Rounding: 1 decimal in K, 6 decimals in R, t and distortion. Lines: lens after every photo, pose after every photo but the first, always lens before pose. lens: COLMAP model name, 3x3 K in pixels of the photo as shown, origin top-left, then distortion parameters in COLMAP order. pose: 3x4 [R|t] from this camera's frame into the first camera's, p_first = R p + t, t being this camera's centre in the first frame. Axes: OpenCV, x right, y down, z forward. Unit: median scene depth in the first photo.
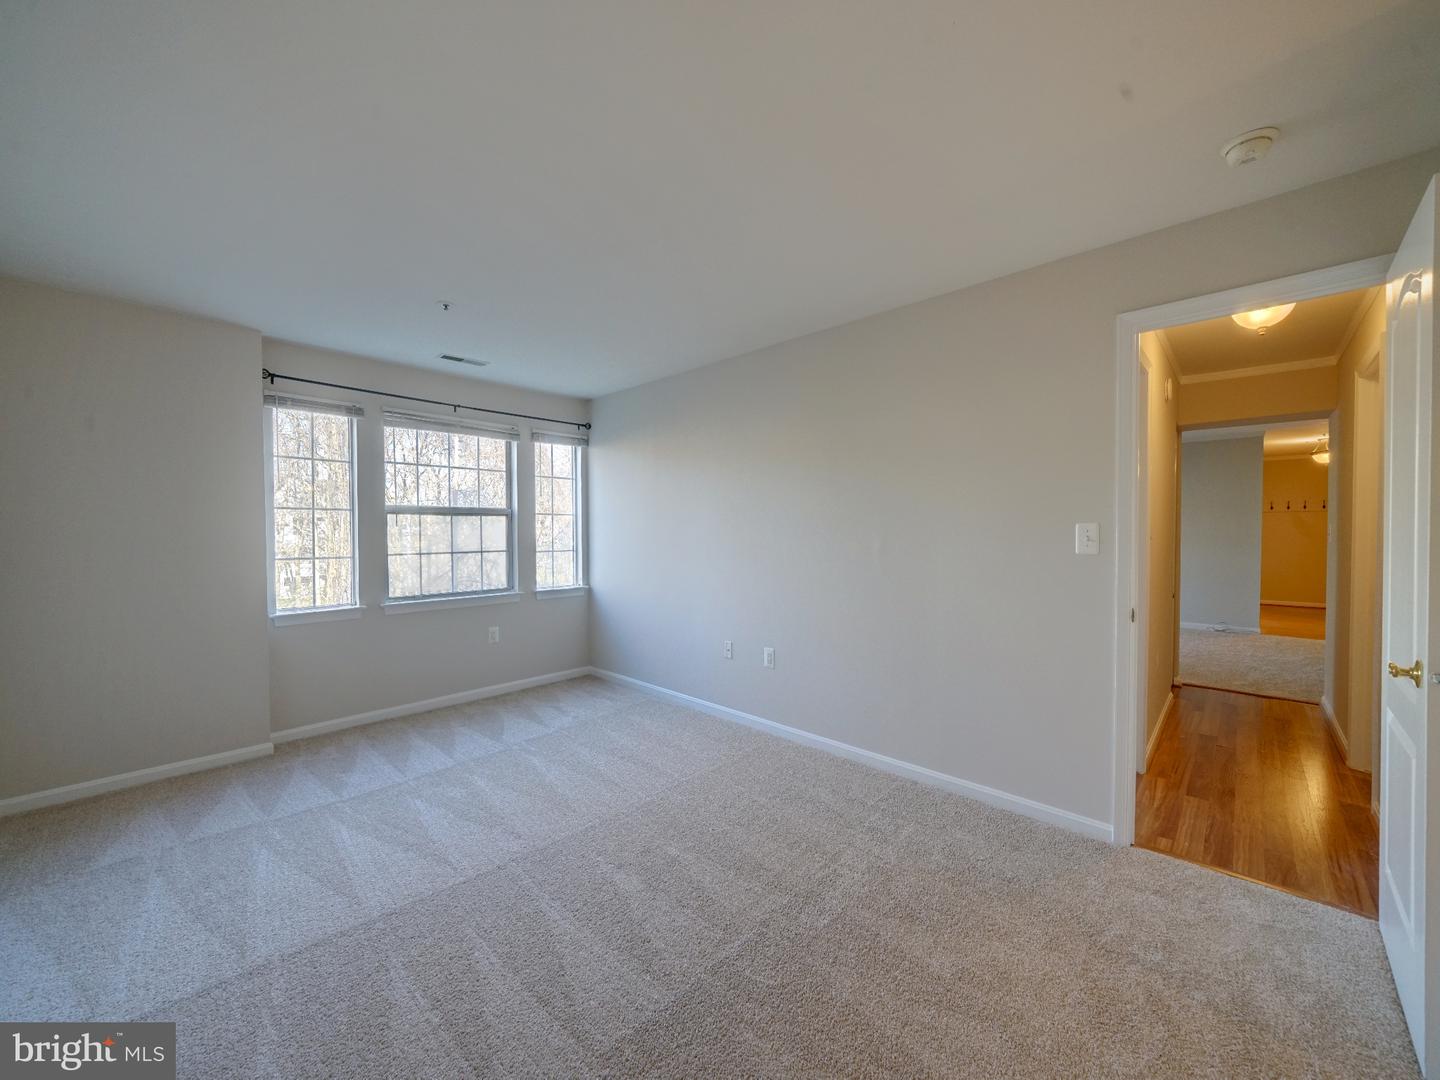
lens RADIAL K [[555.7, 0, 718.2], [0, 555.7, 542.4], [0, 0, 1]] dist [0.001652, 0.000189]
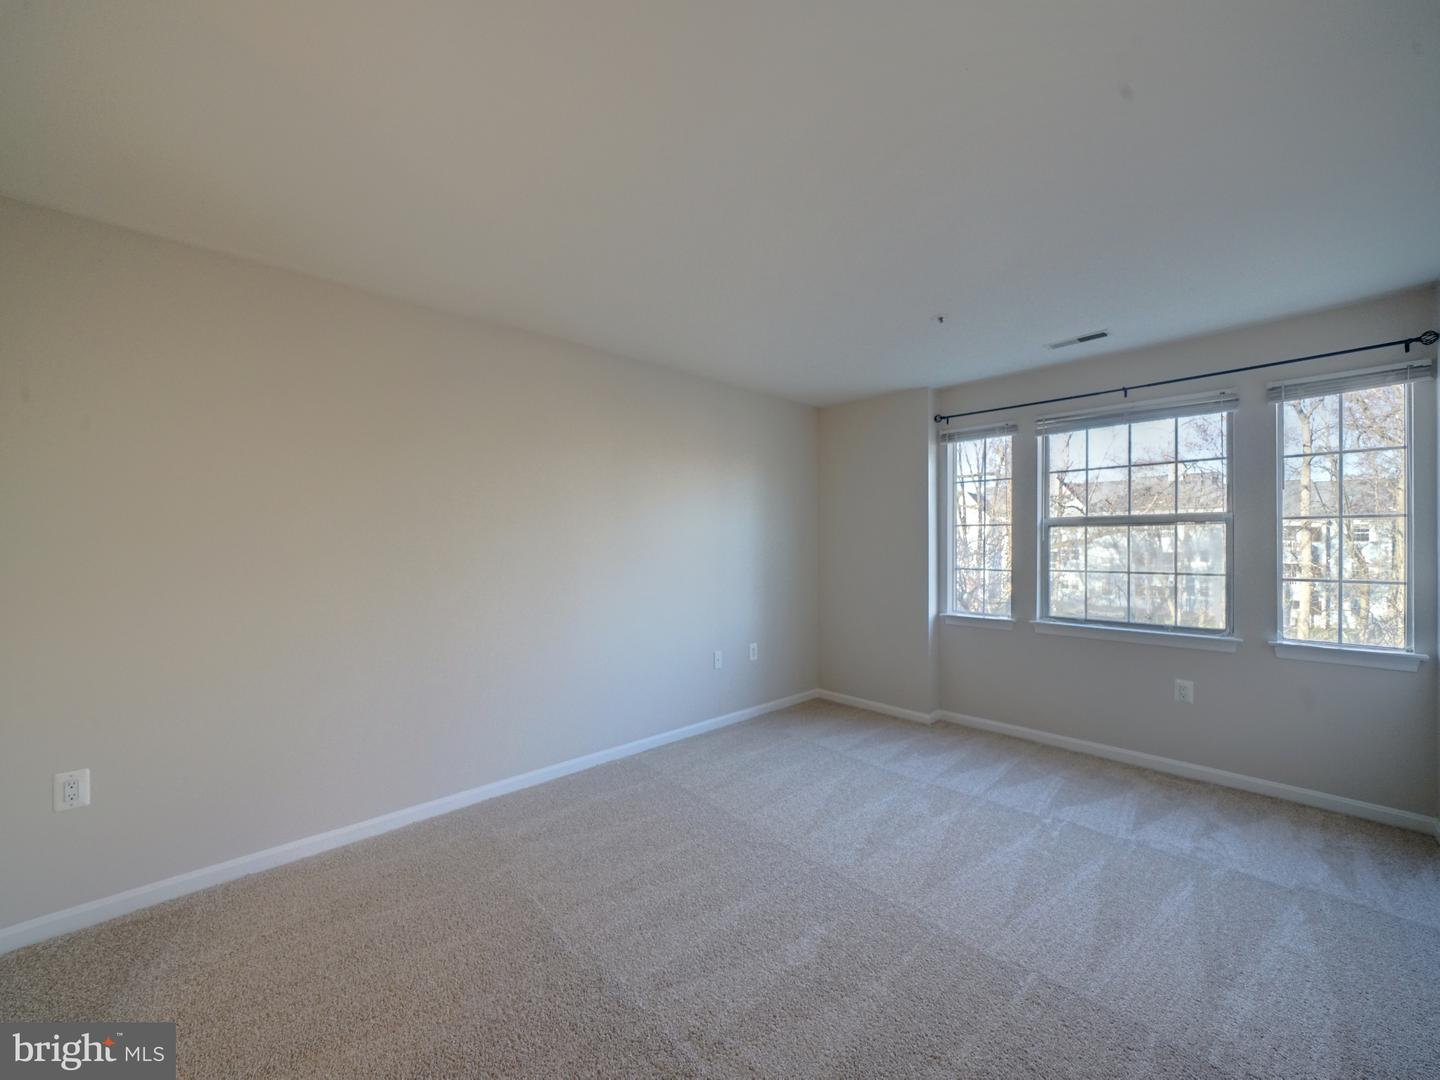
lens RADIAL K [[555.7, 0, 718.2], [0, 555.7, 542.4], [0, 0, 1]] dist [0.001652, 0.000189]
pose [[-0.052107, -0.001083, -0.998641, 0.402351], [-0.021334, 0.999772, 0.000029, -0.013621], [0.998414, 0.021307, -0.052118, 0.511883]]
